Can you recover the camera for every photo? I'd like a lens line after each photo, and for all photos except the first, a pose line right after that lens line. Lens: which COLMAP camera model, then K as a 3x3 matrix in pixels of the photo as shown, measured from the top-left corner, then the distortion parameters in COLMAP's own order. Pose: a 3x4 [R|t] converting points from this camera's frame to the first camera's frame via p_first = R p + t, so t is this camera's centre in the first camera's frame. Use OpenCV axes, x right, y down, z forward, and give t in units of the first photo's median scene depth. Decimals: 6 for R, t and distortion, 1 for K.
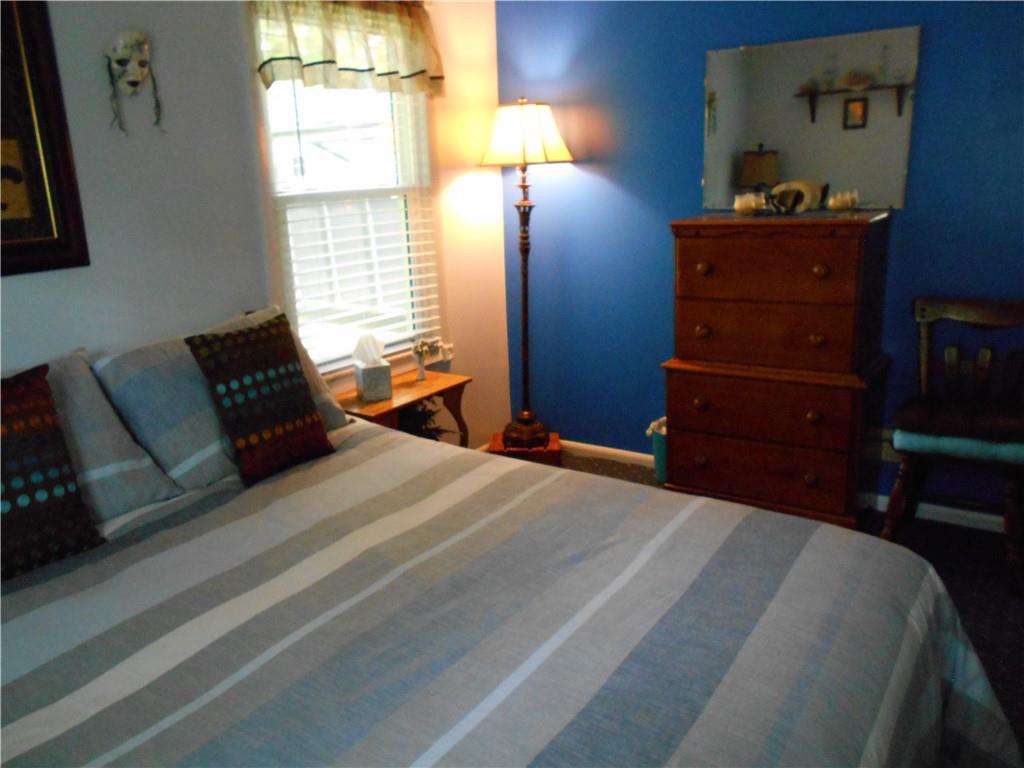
lens RADIAL K [[821.5, 0, 512.0], [0, 821.5, 384.0], [0, 0, 1]] dist [-0.021280, 0.007145]
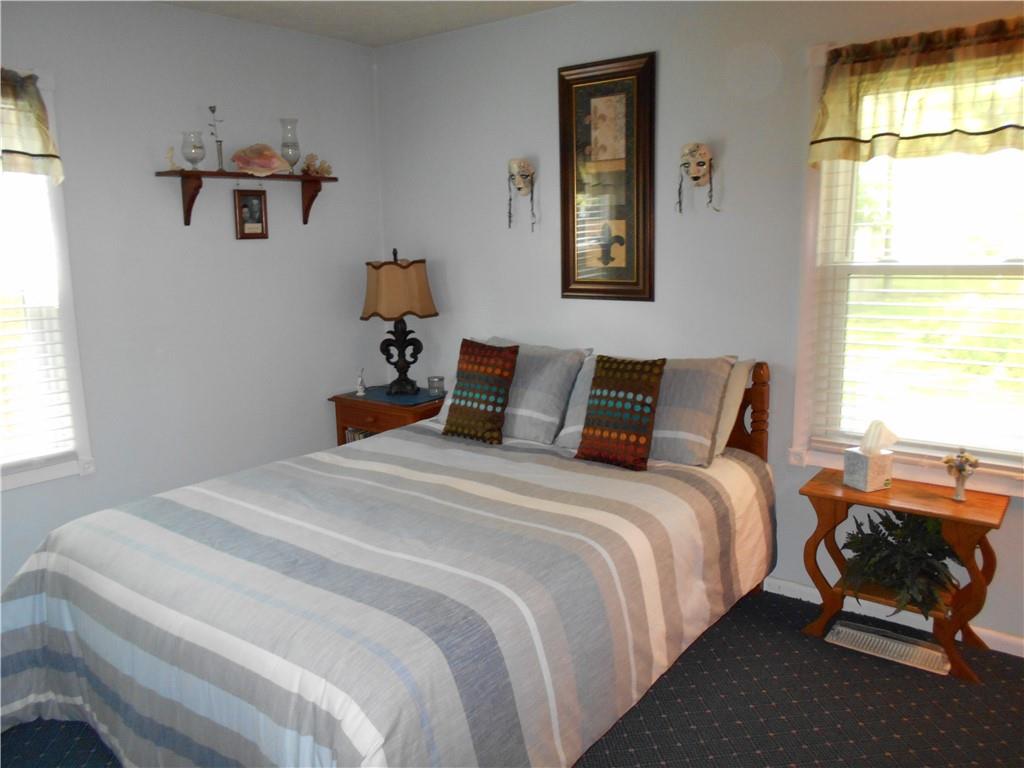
lens RADIAL K [[818.5, 0, 512.0], [0, 818.5, 384.0], [0, 0, 1]] dist [-0.050708, 0.000288]
pose [[-0.061715, 0.219747, -0.973603, 1.052805], [-0.231166, 0.945792, 0.228123, -0.302959], [0.970955, 0.239142, -0.007572, 0.854040]]
